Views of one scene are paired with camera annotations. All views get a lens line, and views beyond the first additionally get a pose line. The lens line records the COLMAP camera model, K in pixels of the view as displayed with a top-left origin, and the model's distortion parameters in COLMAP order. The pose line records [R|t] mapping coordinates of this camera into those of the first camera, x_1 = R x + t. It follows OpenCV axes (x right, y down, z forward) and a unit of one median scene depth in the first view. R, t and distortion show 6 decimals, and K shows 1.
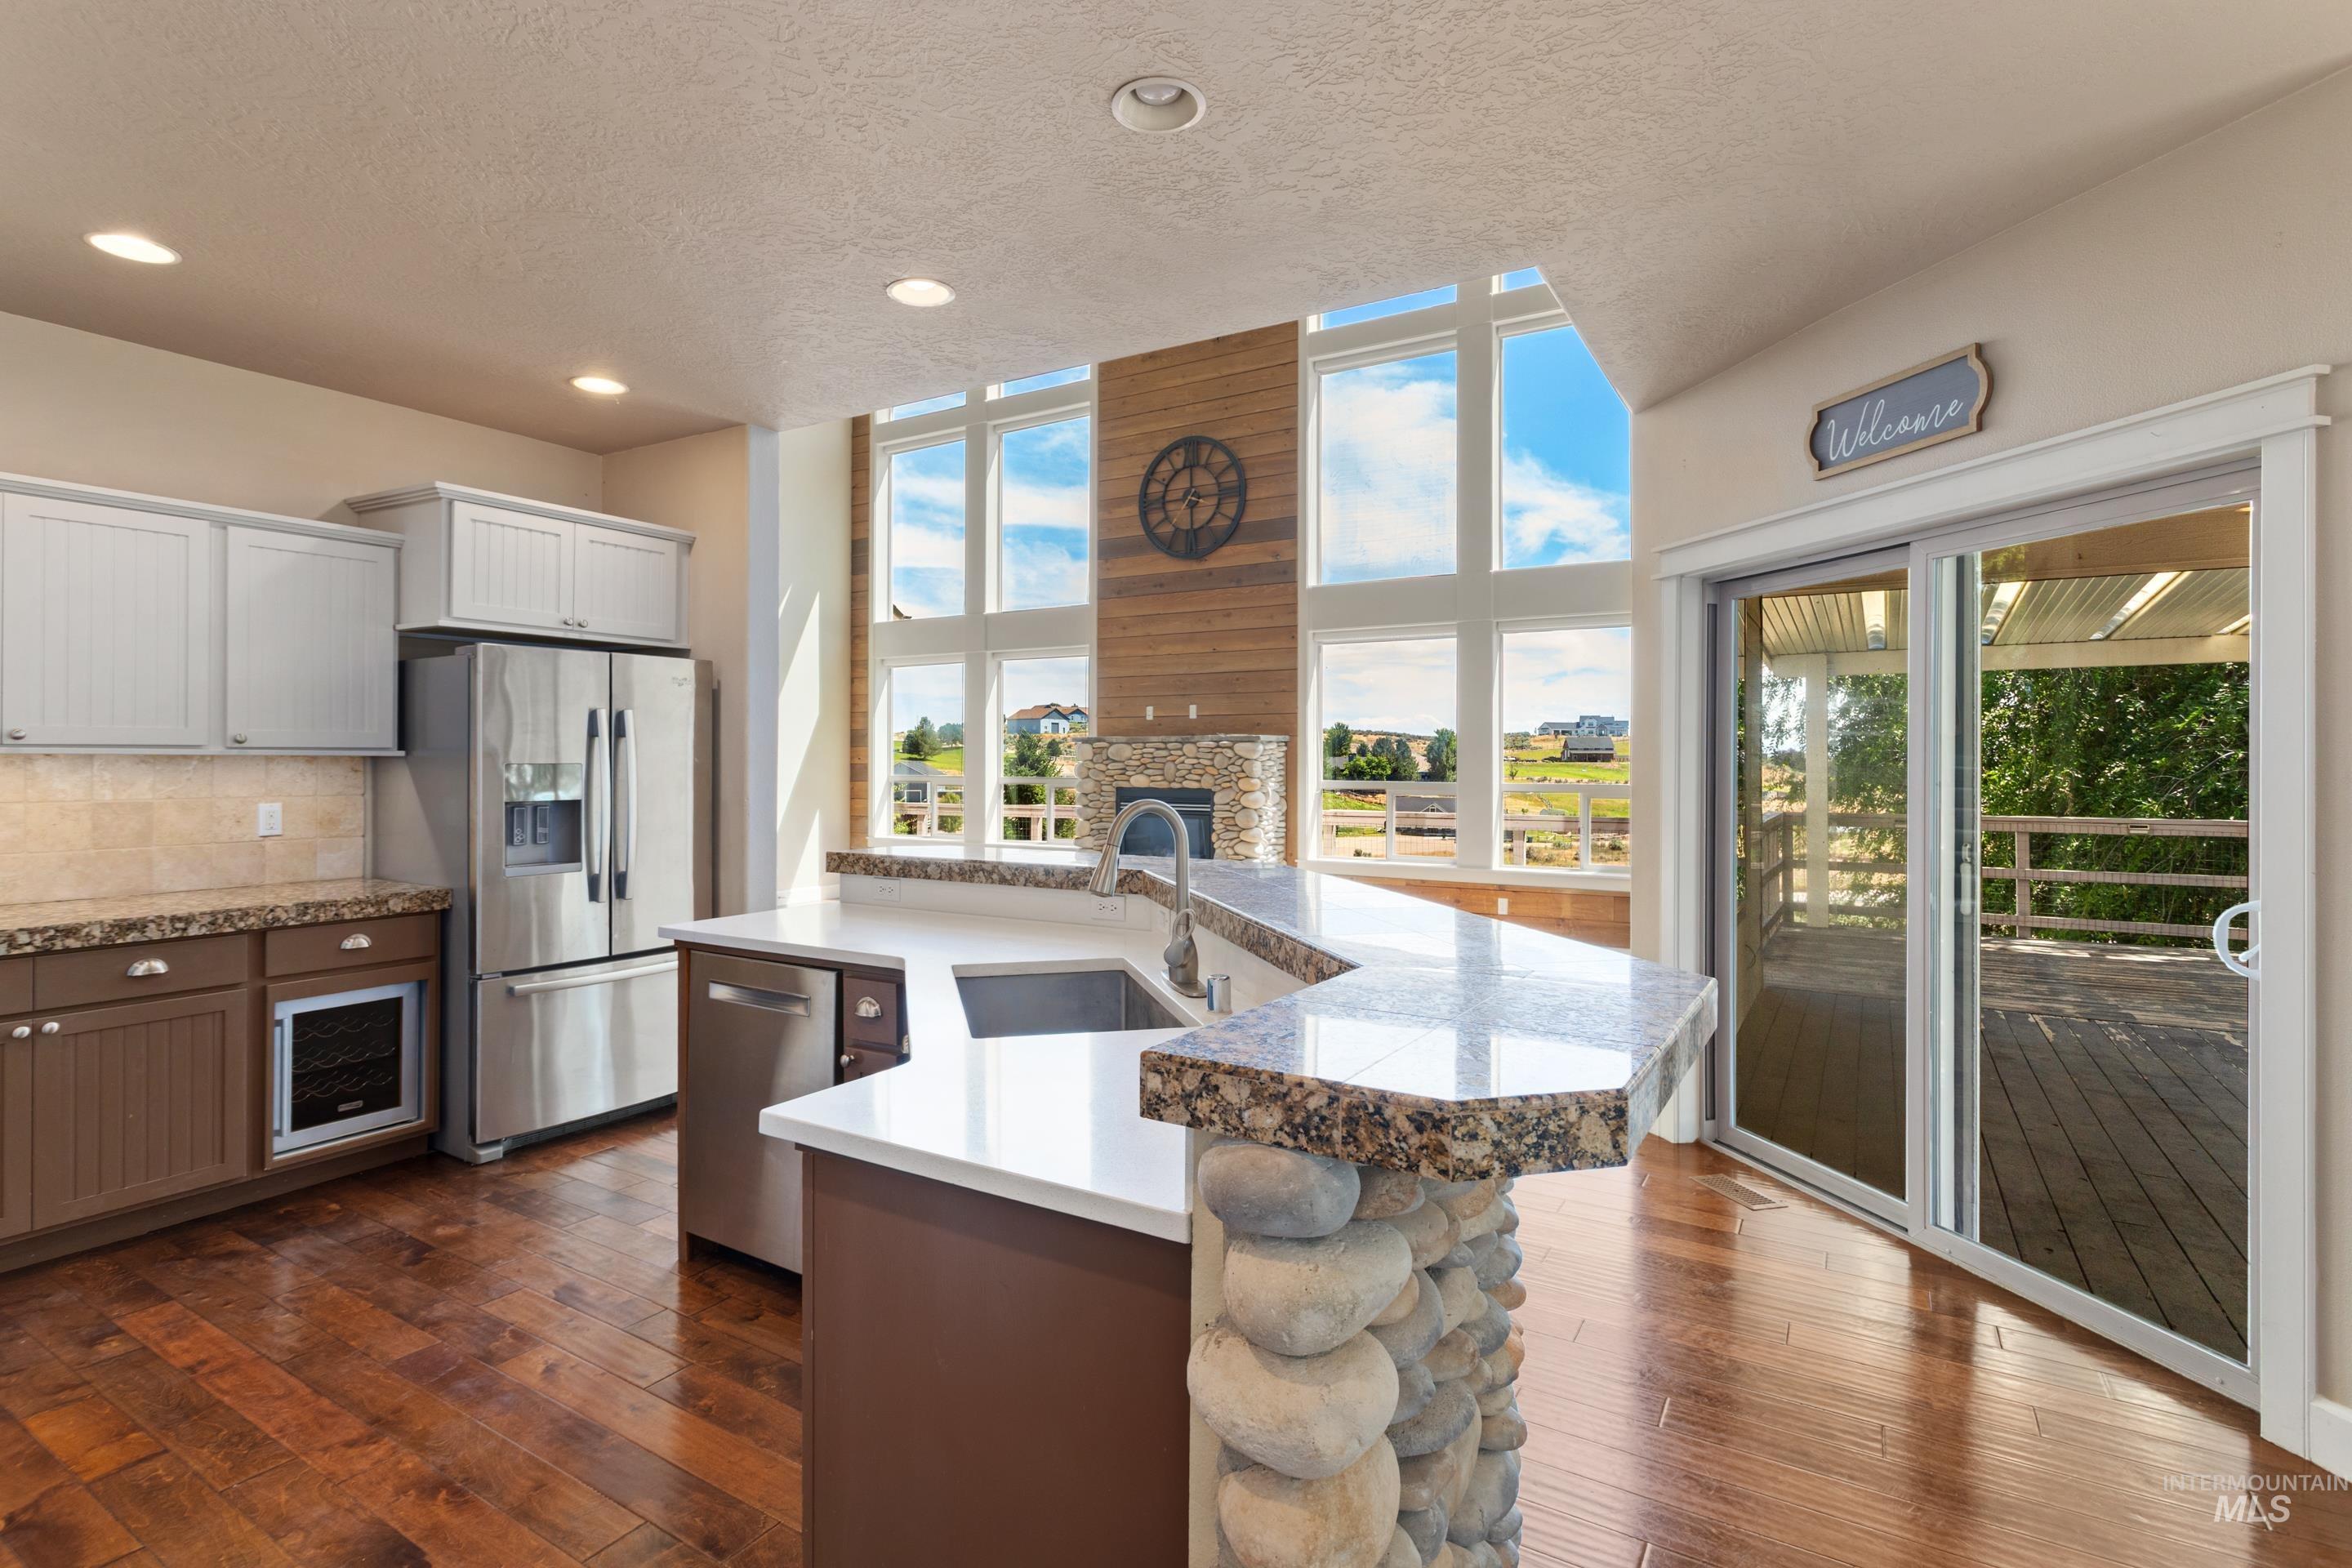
lens RADIAL K [[1108.5, 0, 1165.2], [0, 1108.5, 763.0], [0, 0, 1]] dist [0.001740, -0.000088]
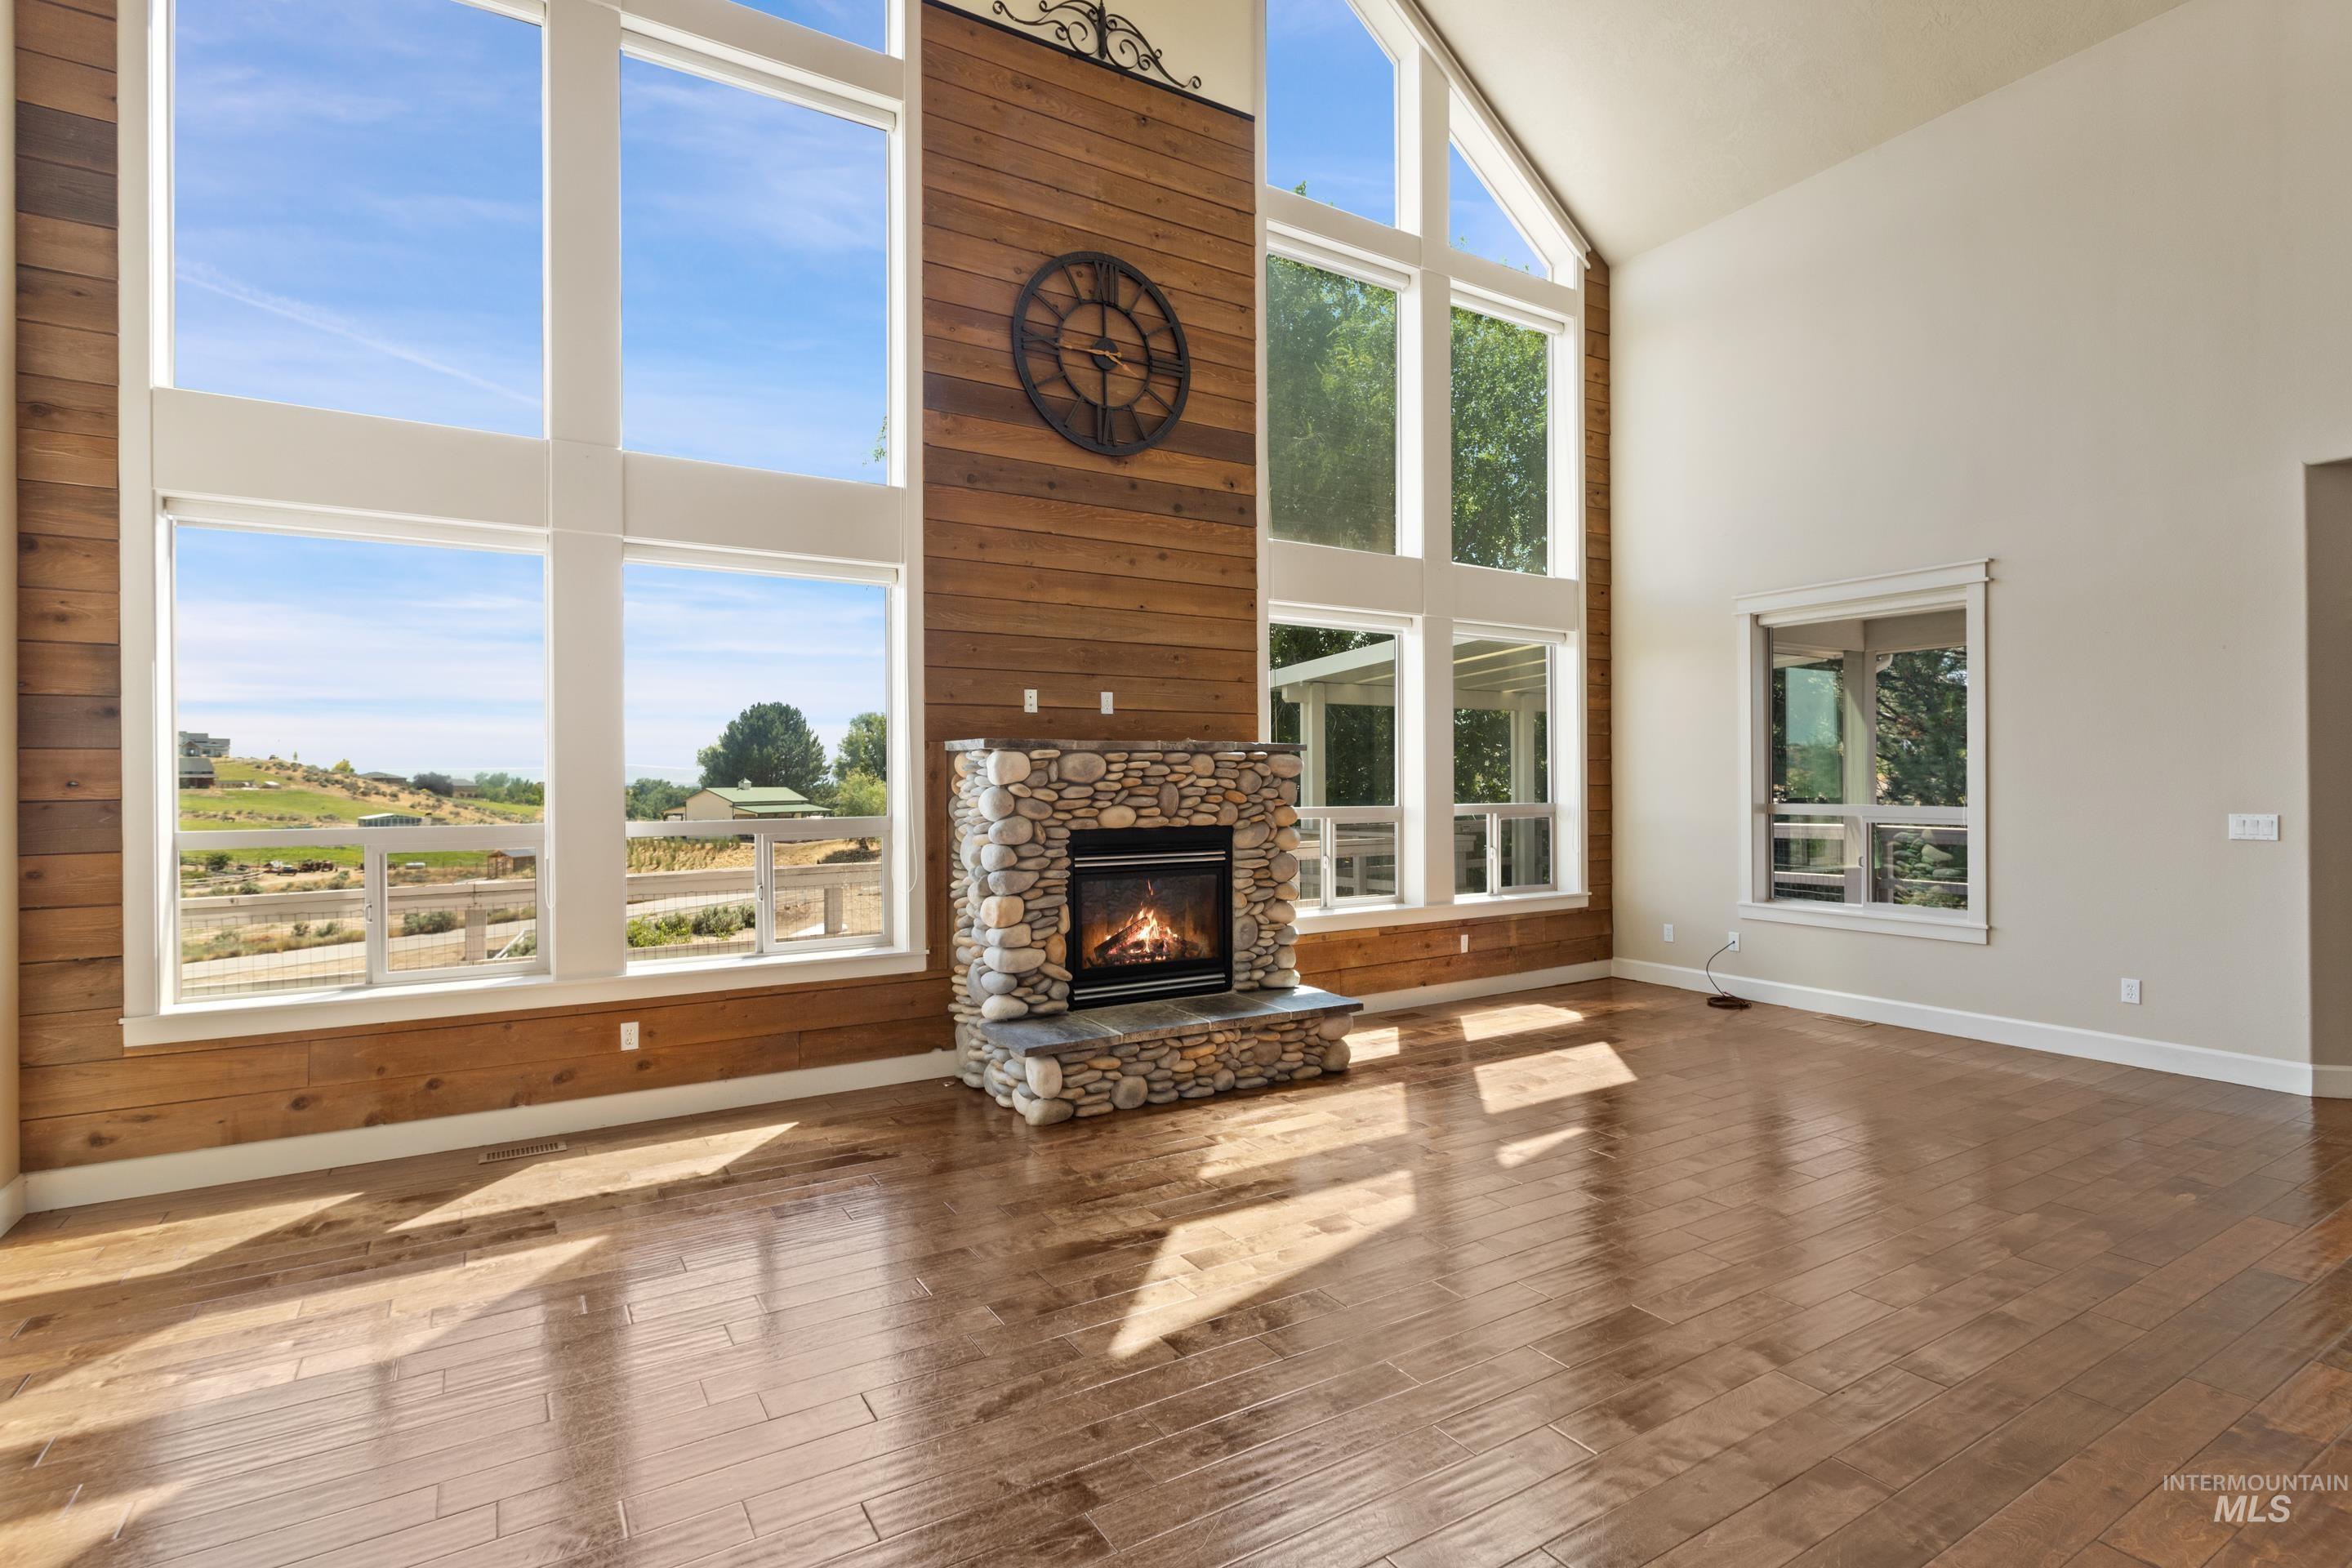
lens RADIAL K [[1127.8, 0, 1176.0], [0, 1127.8, 784.0], [0, 0, 1]] dist [-0.000809, -0.001052]
pose [[0.463494, -0.006251, 0.886078, -0.521037], [0.008739, 0.999959, 0.002483, -0.002393], [-0.886057, 0.006593, 0.463529, 0.686770]]
